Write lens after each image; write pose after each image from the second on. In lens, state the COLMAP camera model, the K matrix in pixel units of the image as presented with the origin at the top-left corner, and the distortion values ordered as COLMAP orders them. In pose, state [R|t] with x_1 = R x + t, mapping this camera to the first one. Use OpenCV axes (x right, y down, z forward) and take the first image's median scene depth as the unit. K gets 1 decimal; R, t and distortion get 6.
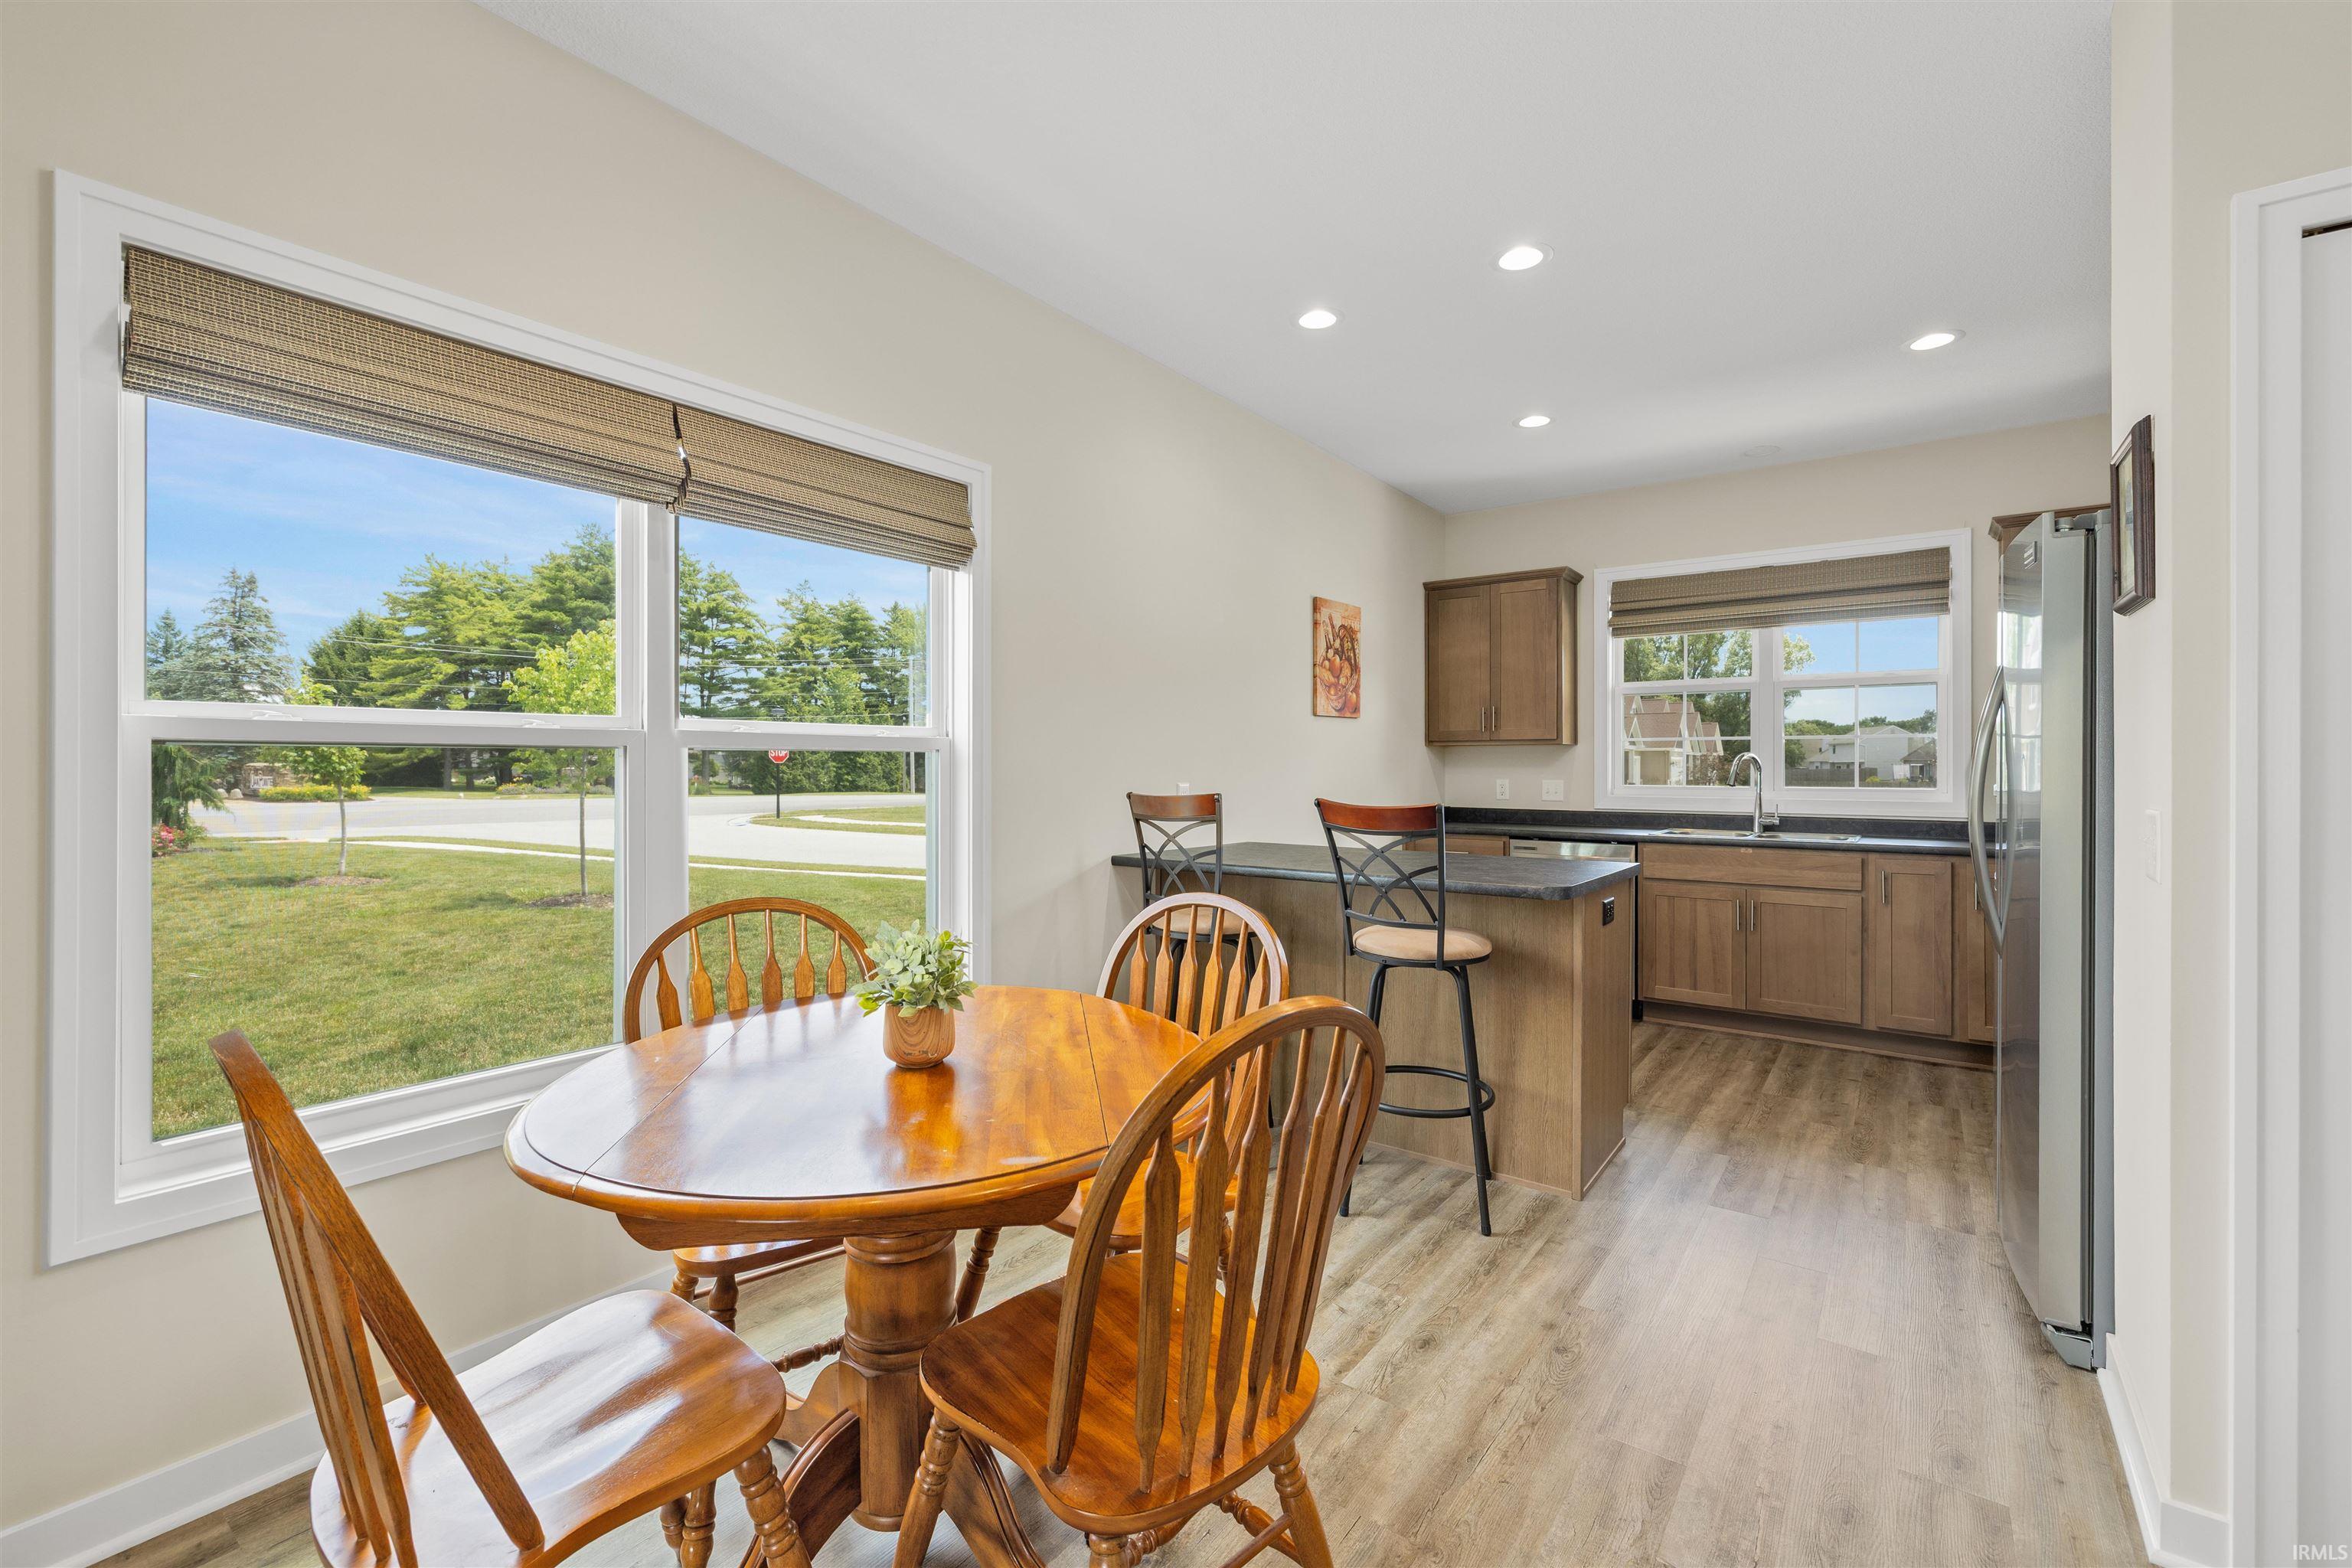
lens RADIAL K [[1009.5, 0, 1164.7], [0, 1009.5, 766.0], [0, 0, 1]] dist [0.000141, 0.000105]
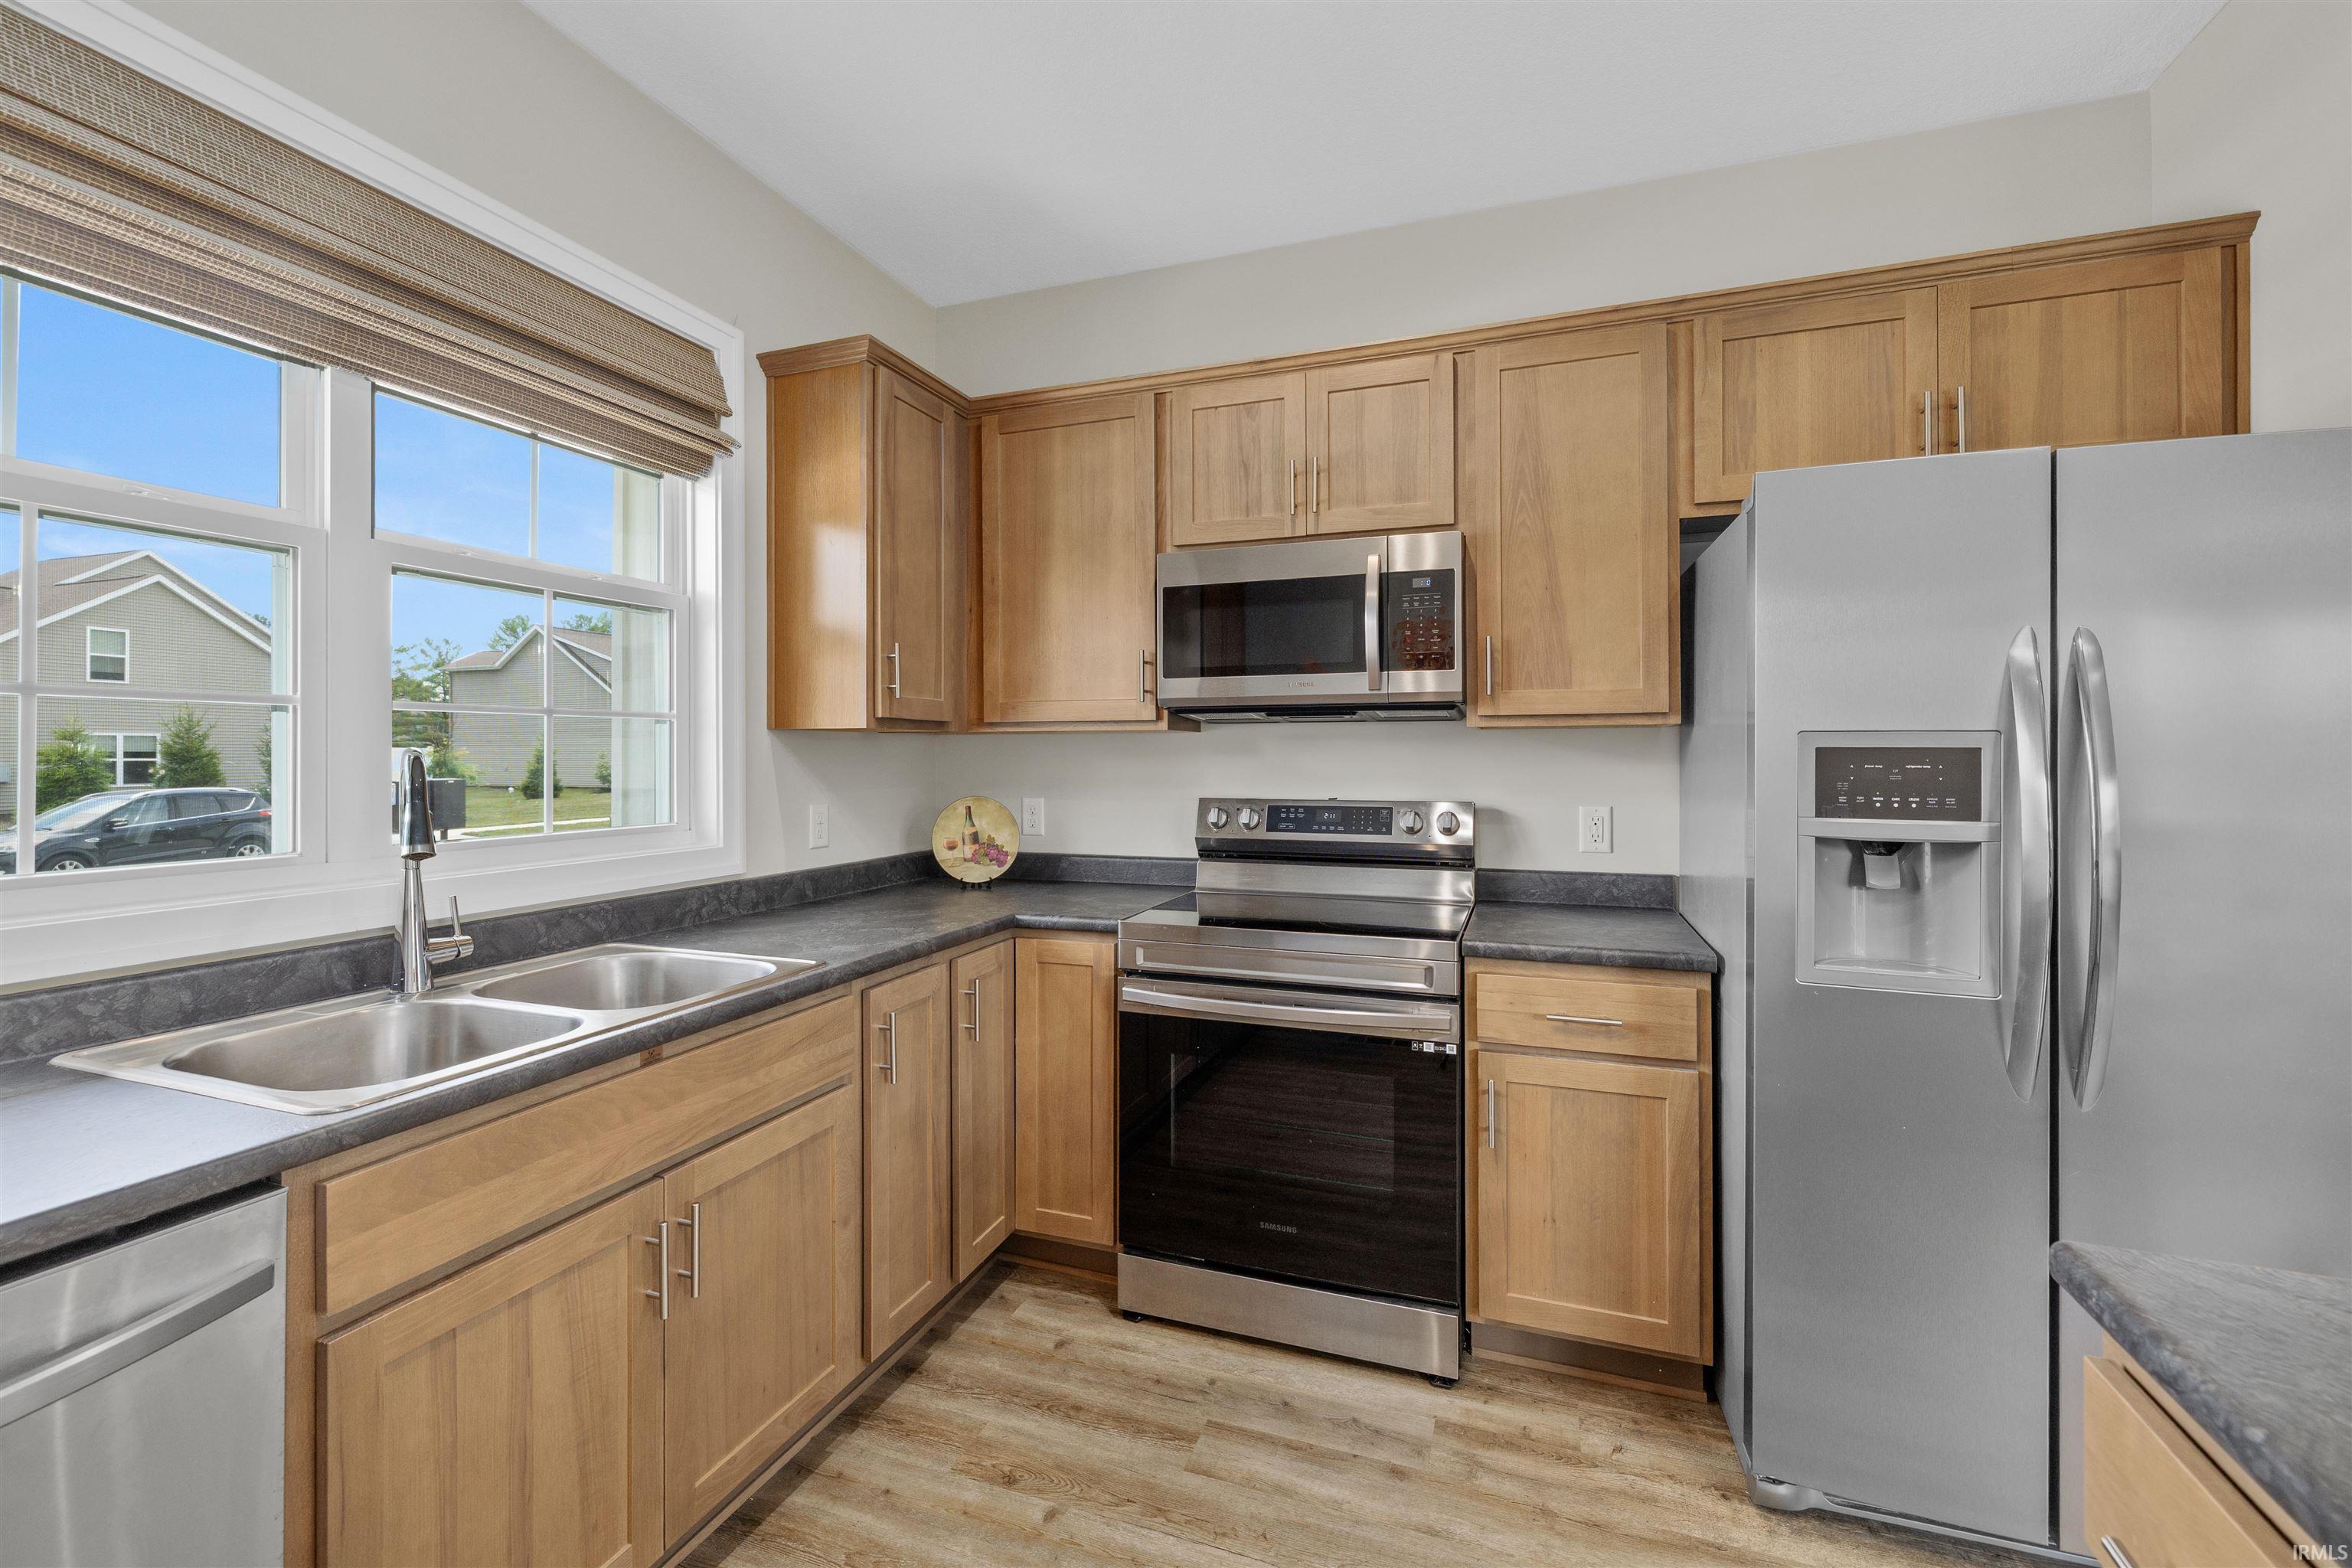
lens RADIAL K [[988.5, 0, 1170.0], [0, 988.5, 752.5], [0, 0, 1]] dist [-0.000630, 0.000185]
pose [[-0.292745, -0.000421, 0.956190, 0.220892], [-0.002988, 0.999995, -0.000475, -0.012146], [-0.956186, -0.002996, -0.292745, 0.900819]]
